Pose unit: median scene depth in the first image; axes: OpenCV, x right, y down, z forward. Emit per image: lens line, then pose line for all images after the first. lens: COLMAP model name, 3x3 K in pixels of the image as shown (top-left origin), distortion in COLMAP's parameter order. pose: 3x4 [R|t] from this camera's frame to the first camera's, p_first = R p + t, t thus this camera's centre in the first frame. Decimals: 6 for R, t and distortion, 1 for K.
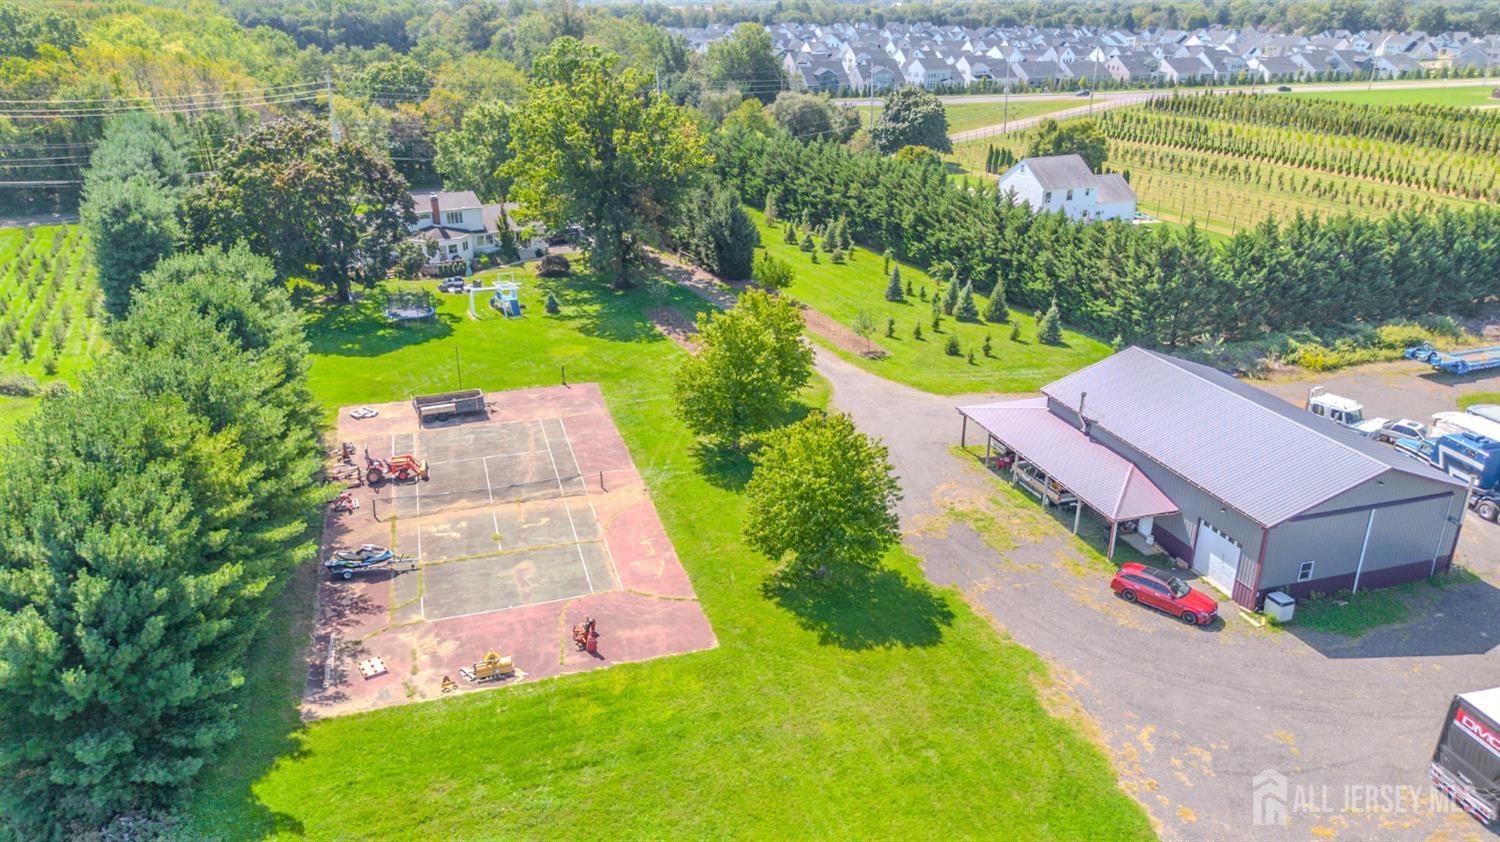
lens RADIAL K [[1063.0, 0, 747.1], [0, 1063.0, 419.3], [0, 0, 1]] dist [0.082262, -0.088333]
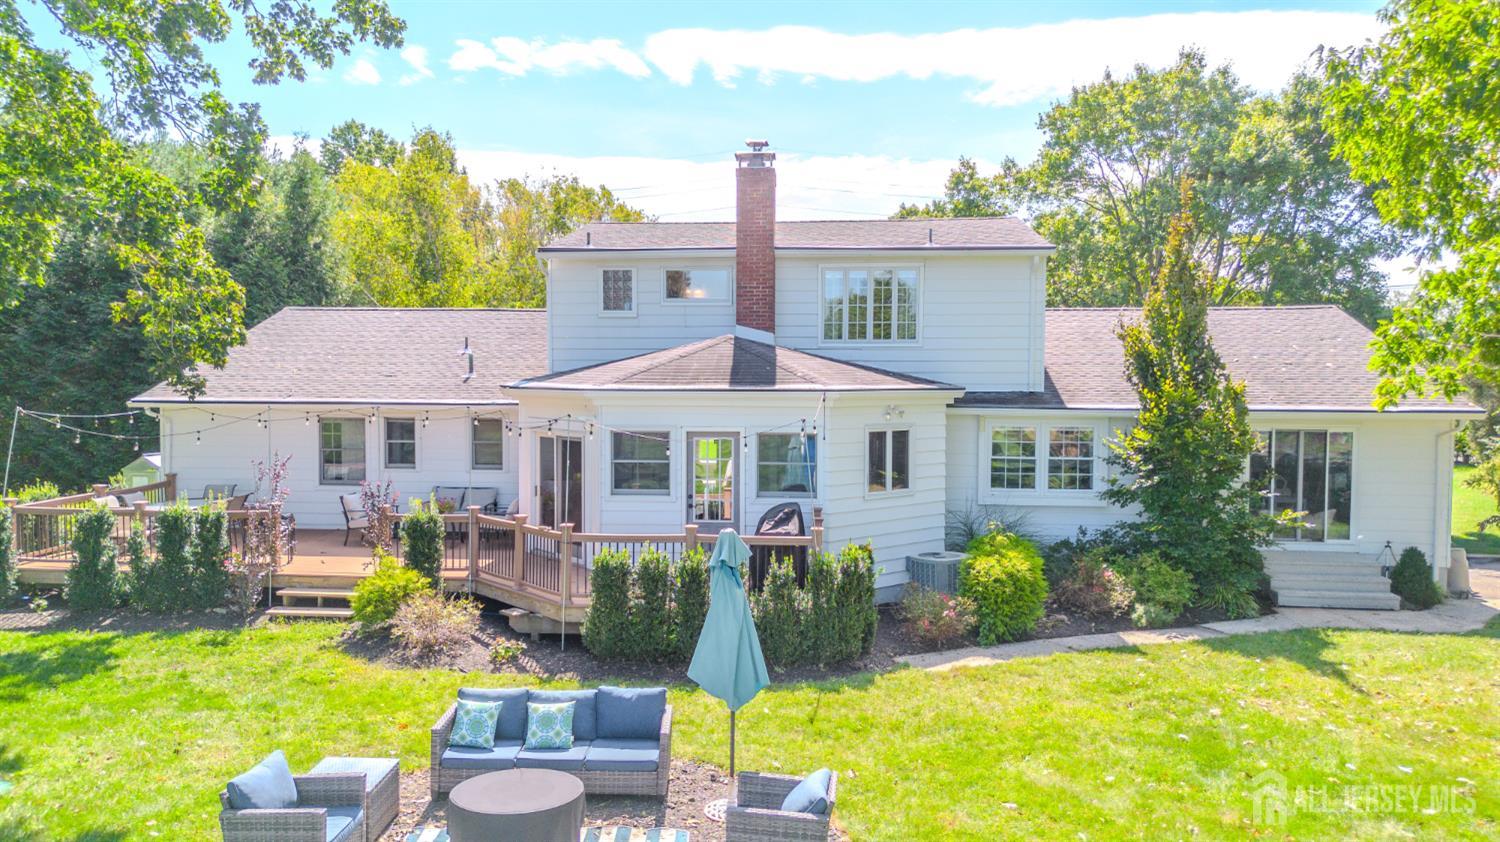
lens RADIAL K [[1067.0, 0, 746.4], [0, 1067.0, 416.6], [0, 0, 1]] dist [0.062330, -0.057690]
pose [[0.845056, 0.025460, -0.534071, -0.313699], [-0.202733, 0.939535, -0.275994, -0.192125], [0.494752, 0.341504, 0.799122, 1.350852]]
